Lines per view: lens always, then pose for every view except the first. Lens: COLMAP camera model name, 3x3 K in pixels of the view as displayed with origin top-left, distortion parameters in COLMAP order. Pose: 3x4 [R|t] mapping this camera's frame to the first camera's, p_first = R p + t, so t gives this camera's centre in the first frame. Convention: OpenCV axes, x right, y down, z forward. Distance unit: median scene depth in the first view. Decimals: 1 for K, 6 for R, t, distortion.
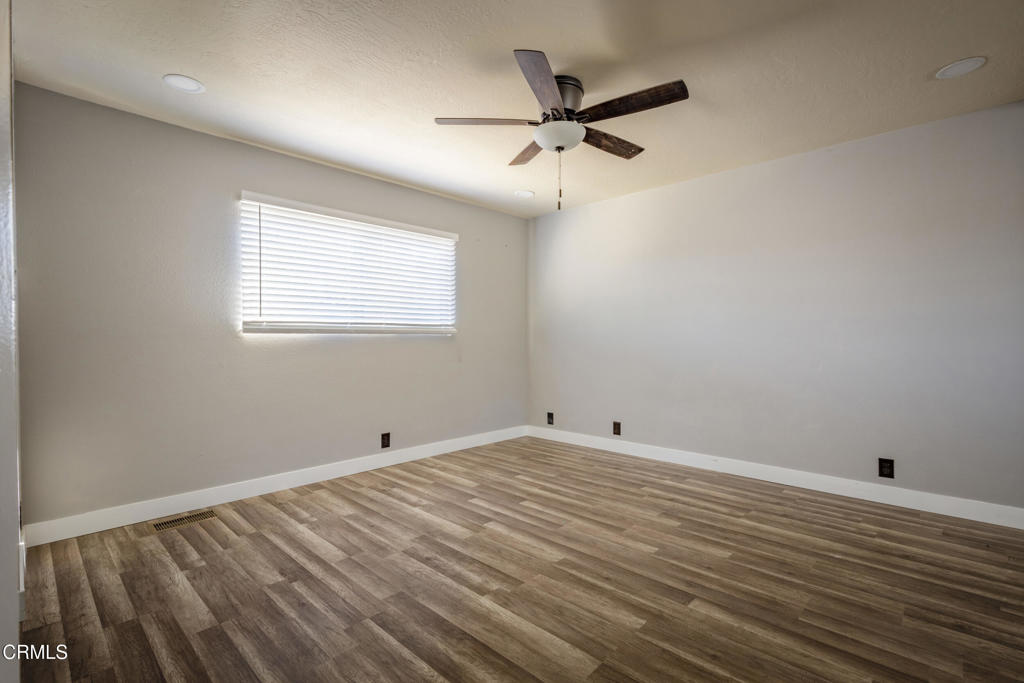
lens RADIAL K [[467.9, 0, 513.3], [0, 467.9, 340.2], [0, 0, 1]] dist [-0.000088, -0.000001]
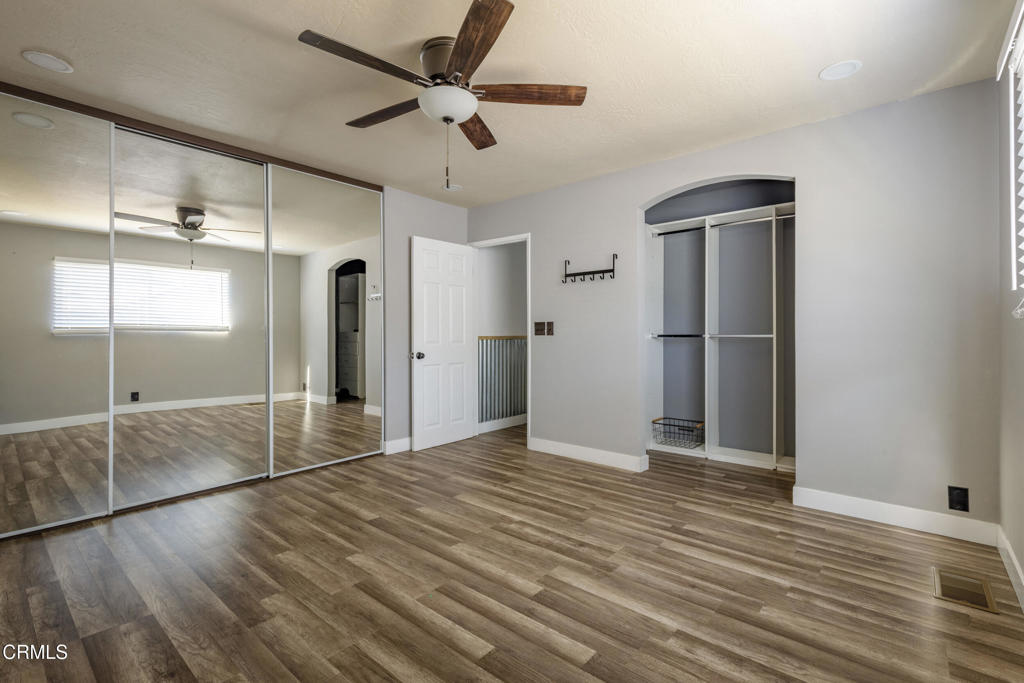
lens RADIAL K [[467.9, 0, 510.6], [0, 467.9, 338.0], [0, 0, 1]] dist [-0.000088, -0.000001]
pose [[-0.998670, 0.001261, -0.051536, 0.028171], [0.000901, 0.999975, 0.007003, -0.002192], [0.051544, 0.006947, -0.998647, 1.972781]]
